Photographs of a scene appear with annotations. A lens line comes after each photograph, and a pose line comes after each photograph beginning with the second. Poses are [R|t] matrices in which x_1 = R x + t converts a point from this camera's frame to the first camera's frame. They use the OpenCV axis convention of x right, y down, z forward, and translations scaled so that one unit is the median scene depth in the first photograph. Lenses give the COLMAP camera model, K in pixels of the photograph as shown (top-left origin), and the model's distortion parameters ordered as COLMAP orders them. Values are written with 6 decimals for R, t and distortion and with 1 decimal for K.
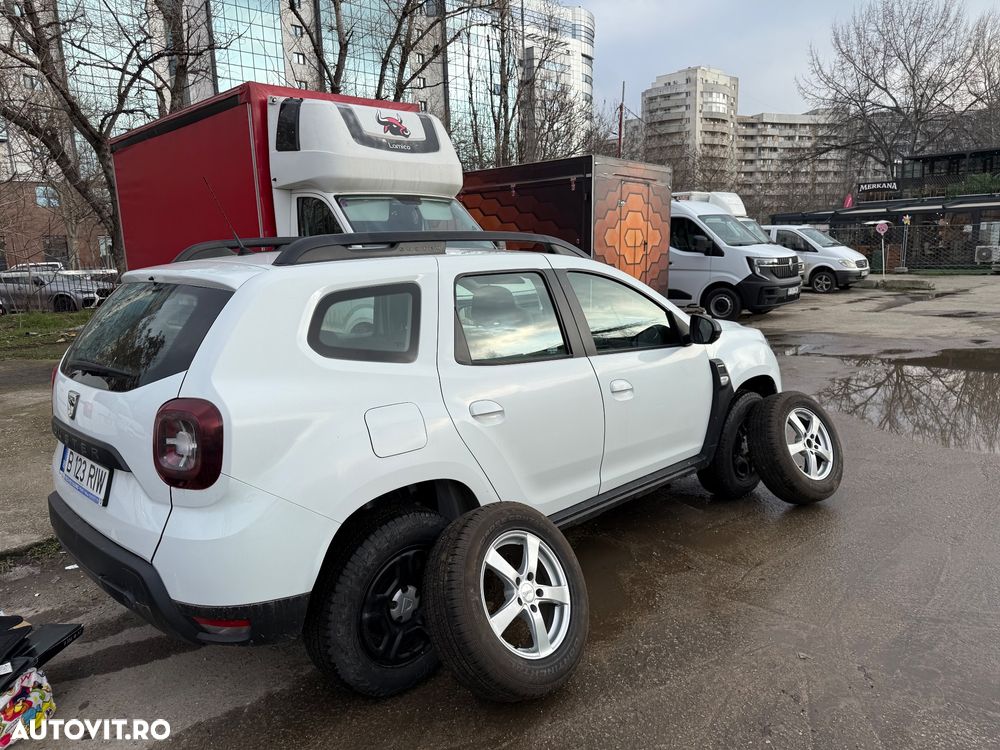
lens RADIAL K [[692.9, 0, 499.9], [0, 692.9, 358.8], [0, 0, 1]] dist [0.059446, -0.068381]
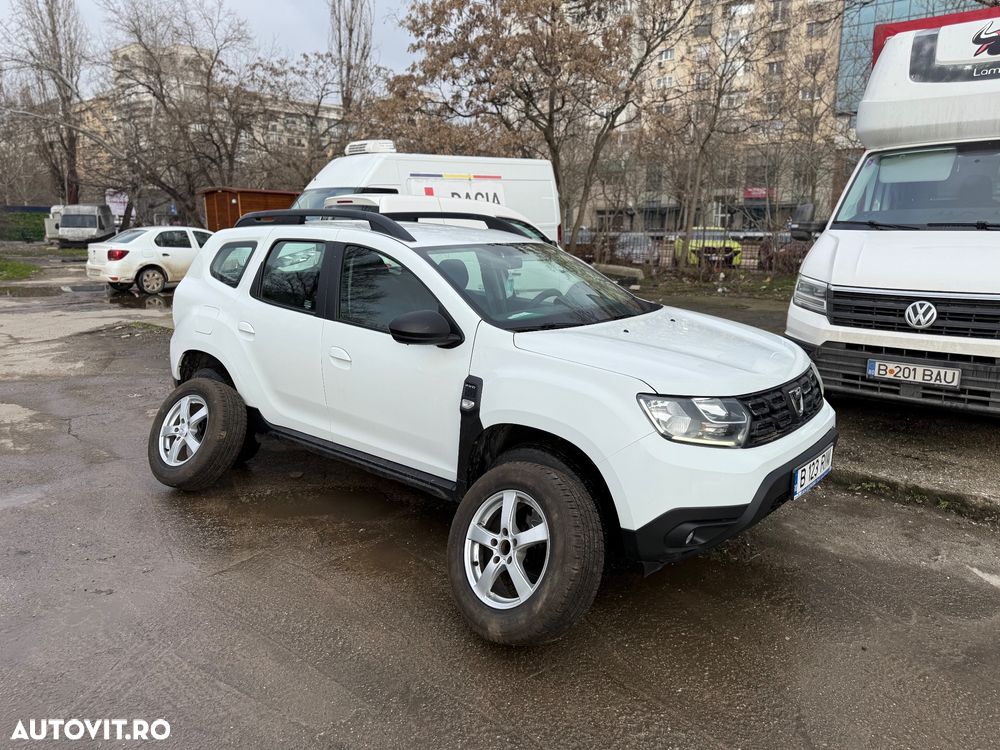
lens RADIAL K [[692.9, 0, 499.9], [0, 692.9, 358.8], [0, 0, 1]] dist [0.059446, -0.068381]
pose [[0.096359, 0.216643, -0.971484, 1.605541], [-0.160008, 0.966703, 0.199706, -0.270124], [0.982401, 0.136202, 0.127815, 1.410729]]
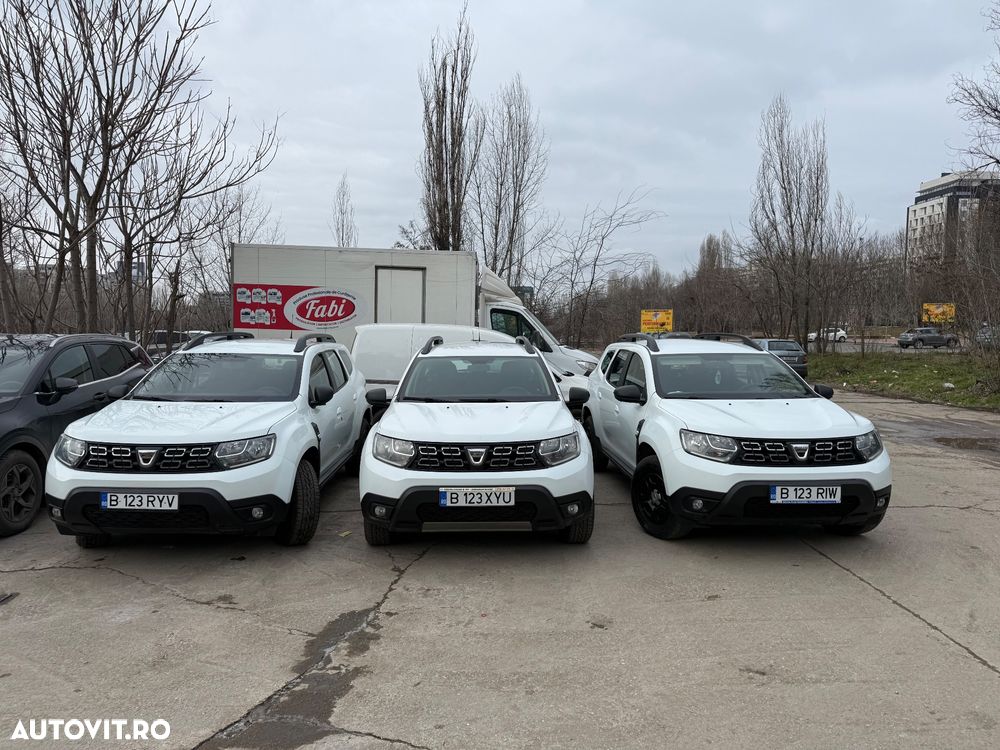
lens RADIAL K [[692.9, 0, 499.9], [0, 692.9, 358.8], [0, 0, 1]] dist [0.059446, -0.068381]
pose [[-0.651940, 0.059900, -0.755901, 2.494740], [-0.099402, 0.981521, 0.163510, -0.525738], [0.751727, 0.181737, -0.633938, 2.575700]]
